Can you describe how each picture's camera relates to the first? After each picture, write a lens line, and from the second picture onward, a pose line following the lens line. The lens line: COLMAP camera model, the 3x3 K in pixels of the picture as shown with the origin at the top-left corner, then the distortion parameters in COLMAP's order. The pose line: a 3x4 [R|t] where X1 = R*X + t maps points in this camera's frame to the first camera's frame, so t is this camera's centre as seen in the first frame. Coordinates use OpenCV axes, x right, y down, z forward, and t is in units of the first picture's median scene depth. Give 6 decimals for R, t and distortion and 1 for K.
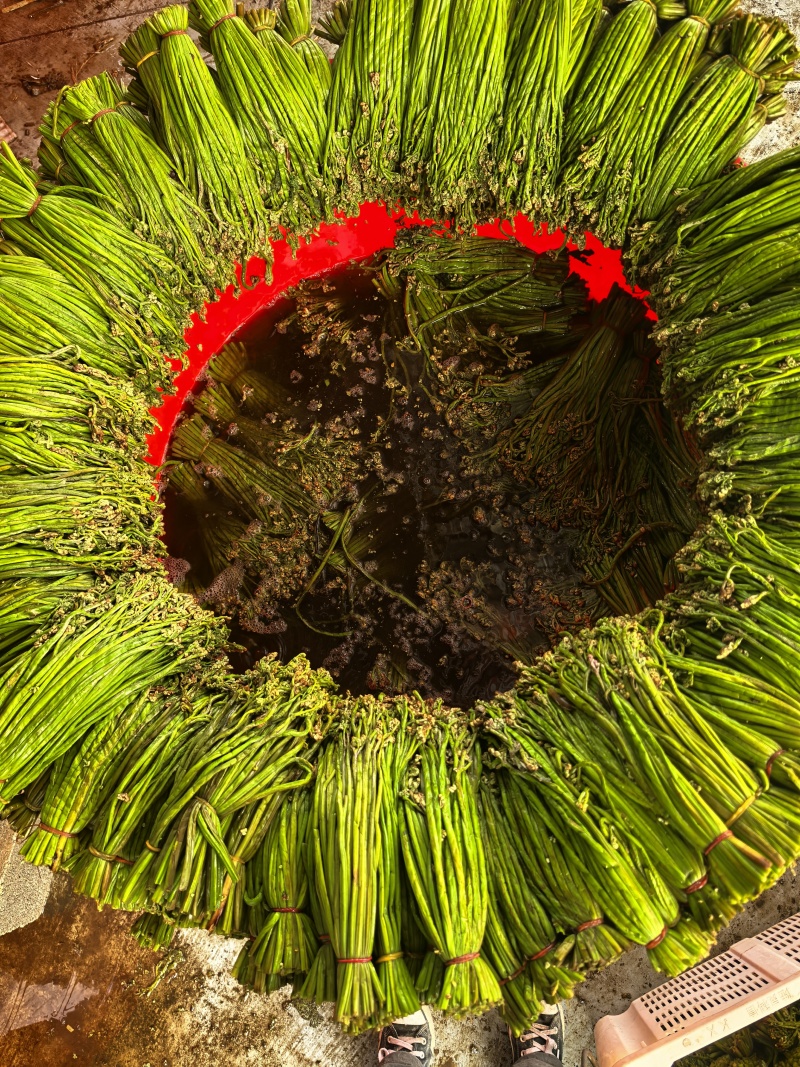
lens RADIAL K [[894.0, 0, 400.0], [0, 894.0, 533.5], [0, 0, 1]] dist [0.003292, -0.001523]
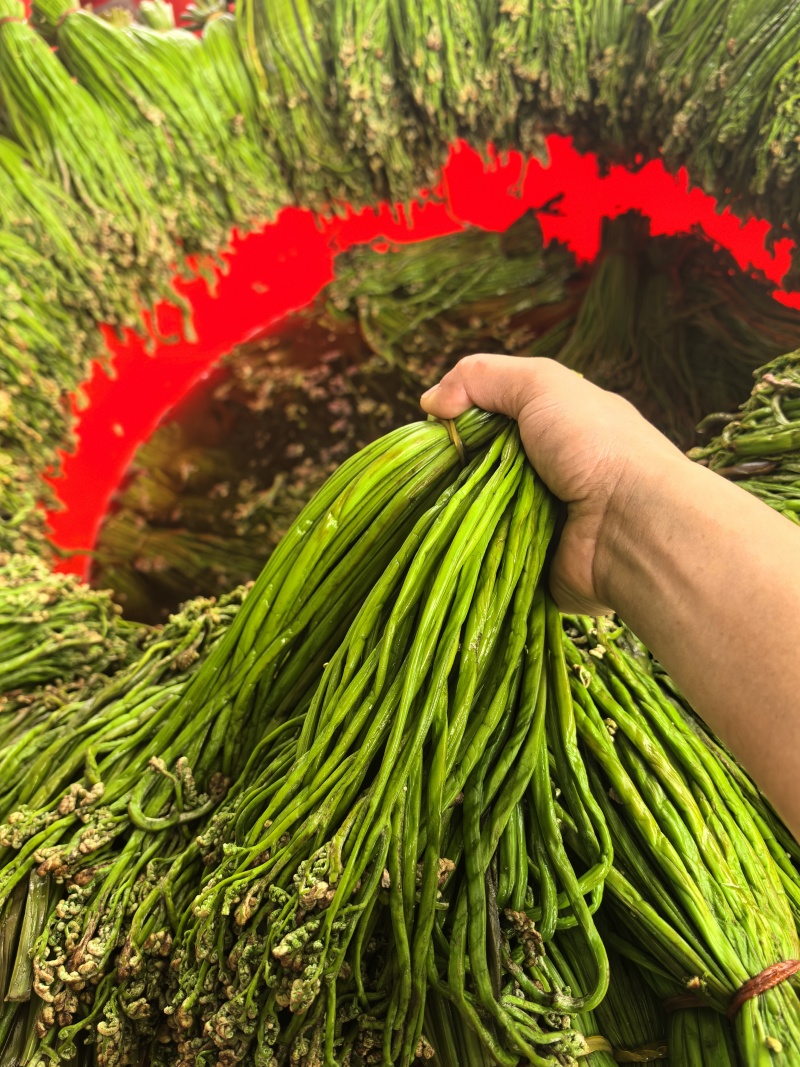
lens RADIAL K [[894.0, 0, 400.0], [0, 894.0, 533.5], [0, 0, 1]] dist [0.003292, -0.001523]
pose [[0.966397, -0.256775, 0.011938, -0.022134], [0.237957, 0.876076, -0.419366, 0.305836], [0.097225, 0.408115, 0.907739, 0.419912]]
